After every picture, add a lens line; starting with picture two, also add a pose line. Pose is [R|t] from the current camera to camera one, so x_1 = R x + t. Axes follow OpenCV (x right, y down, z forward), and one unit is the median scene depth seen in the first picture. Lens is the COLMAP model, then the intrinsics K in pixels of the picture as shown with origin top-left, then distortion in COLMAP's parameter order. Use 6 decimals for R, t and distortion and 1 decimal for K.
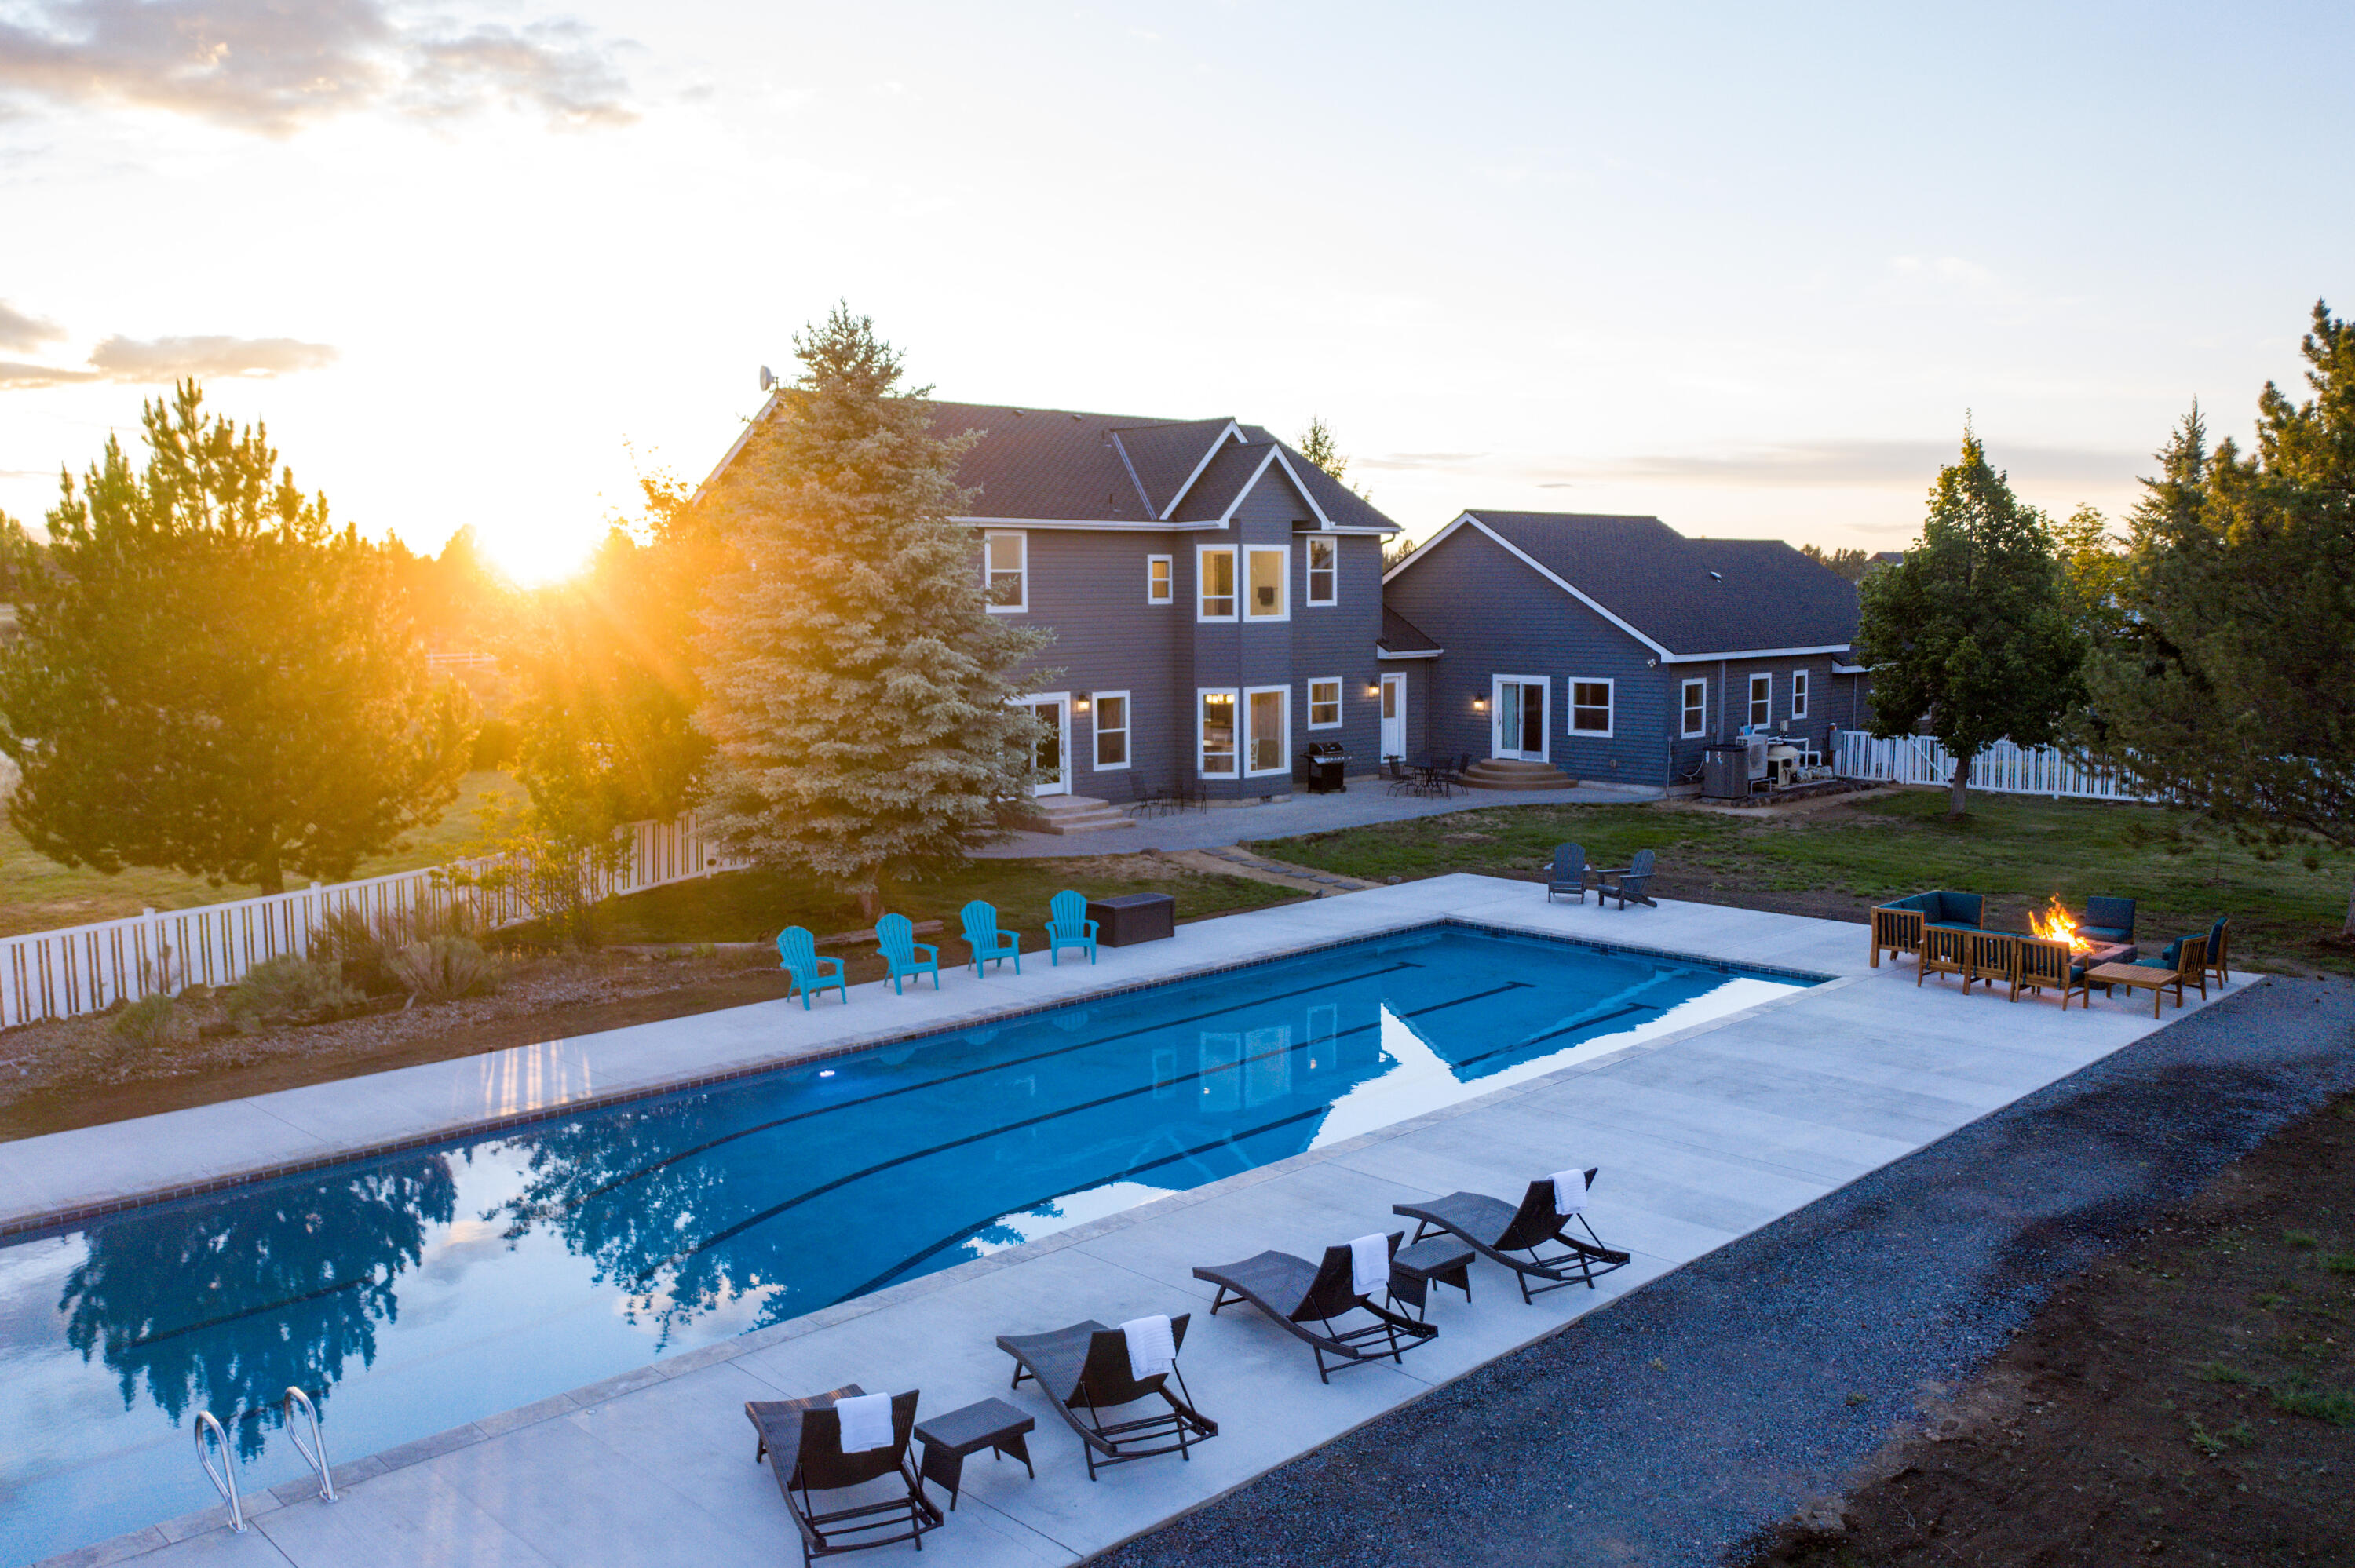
lens RADIAL K [[1881.3, 0, 1177.5], [0, 1881.3, 784.0], [0, 0, 1]] dist [-0.010817, 0.007194]
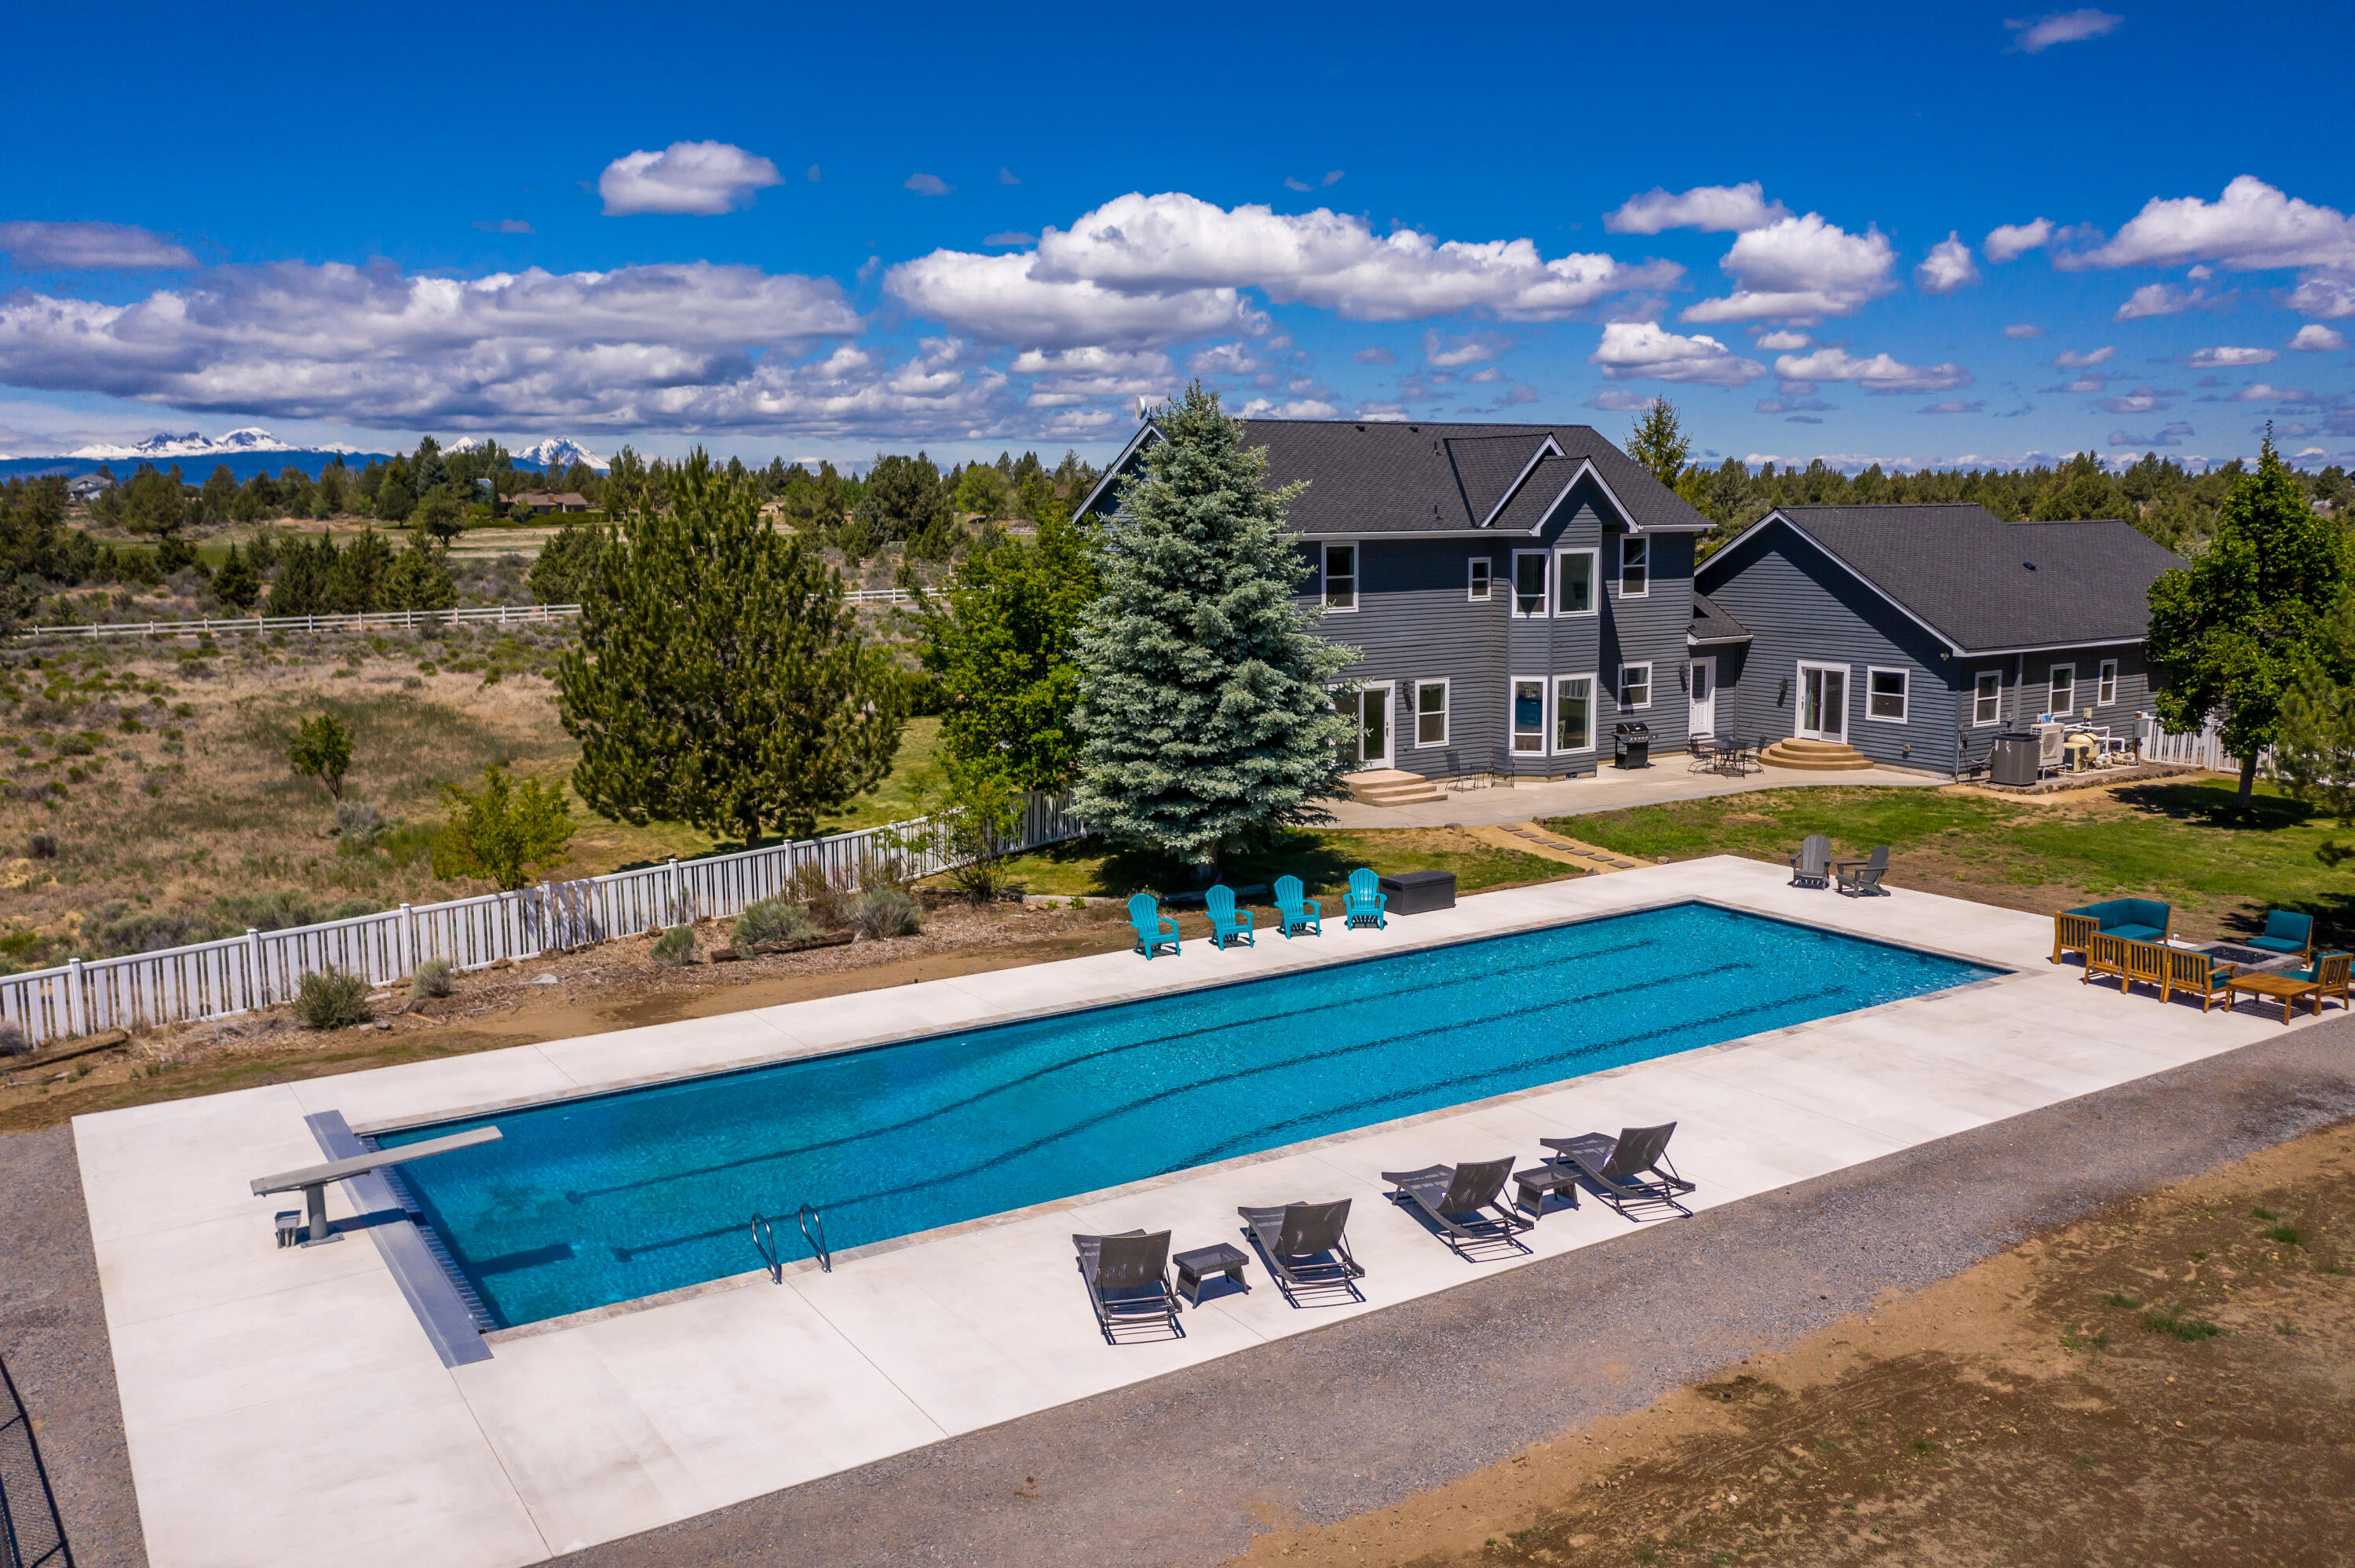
lens RADIAL K [[1878.7, 0, 1177.5], [0, 1878.7, 784.0], [0, 0, 1]] dist [-0.003541, 0.001228]
pose [[0.978464, 0.027683, -0.204553, 0.069615], [-0.018398, 0.998718, 0.047159, -0.052428], [0.205597, -0.042380, 0.977719, -0.213783]]
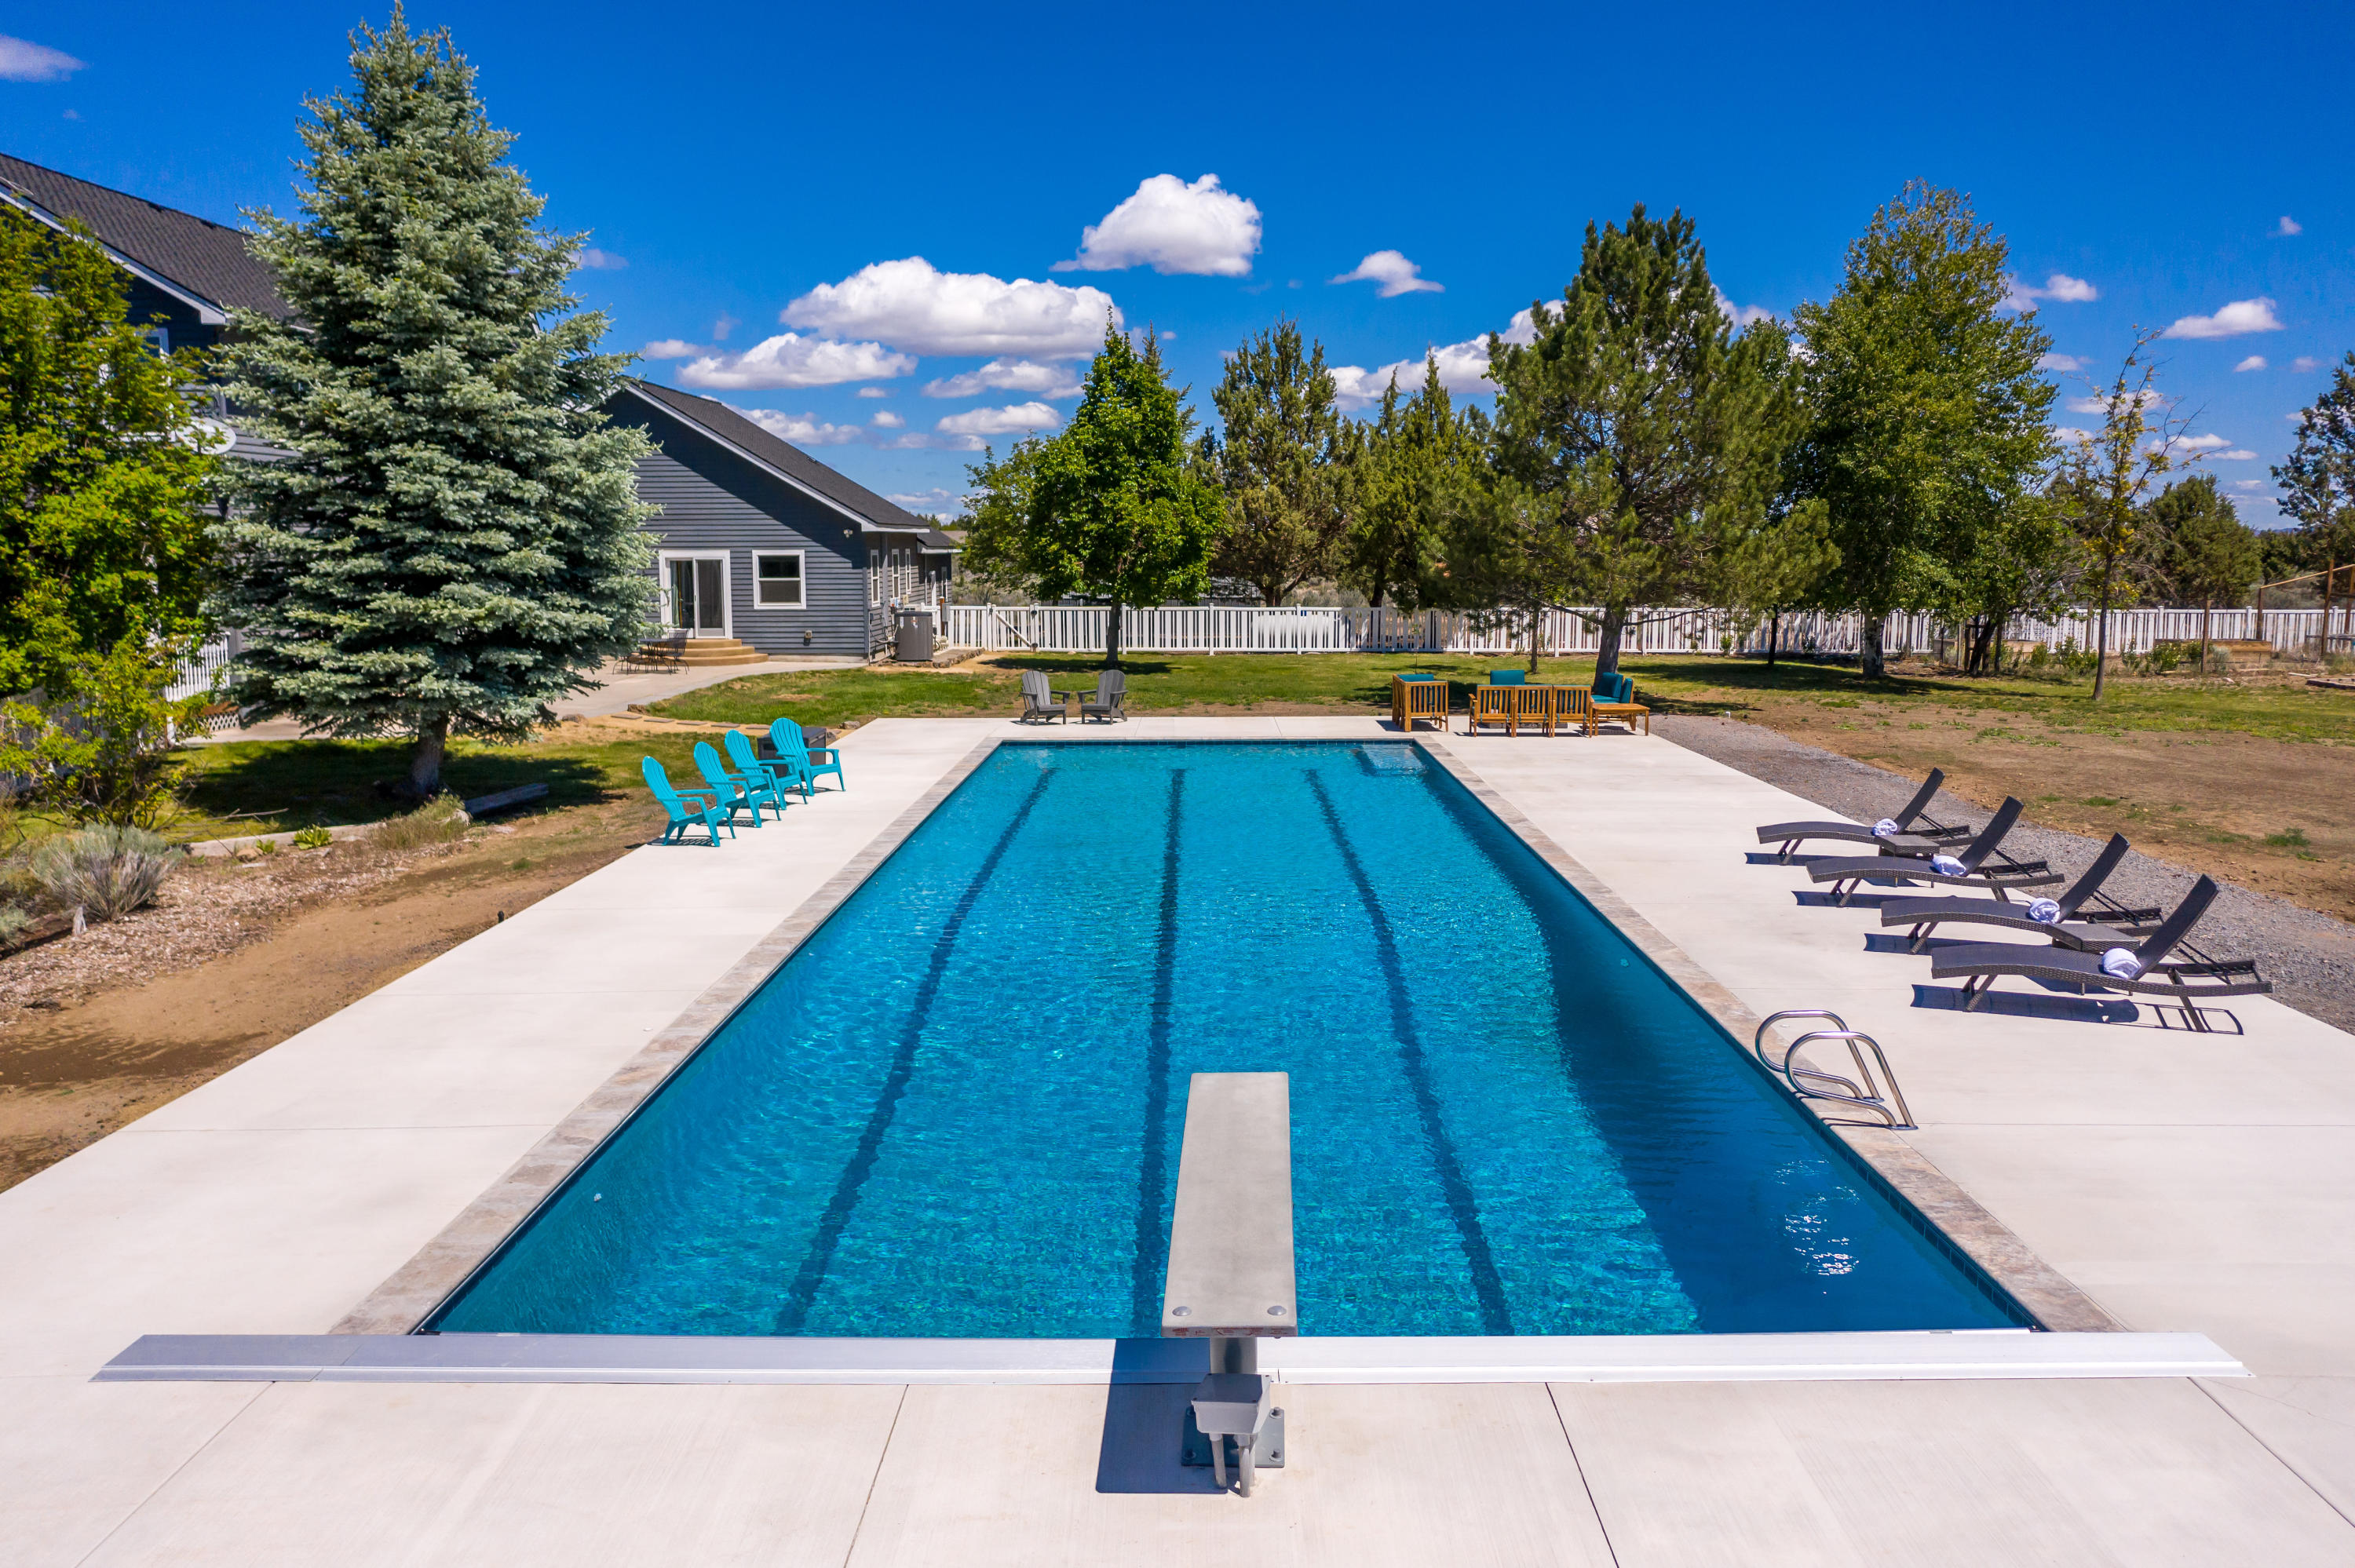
lens RADIAL K [[1881.3, 0, 1177.5], [0, 1881.3, 784.0], [0, 0, 1]] dist [-0.010817, 0.007194]
pose [[0.711780, -0.085330, 0.697200, -0.535368], [0.073287, 0.996198, 0.047105, 0.057115], [-0.698569, 0.017568, 0.715327, 0.217391]]
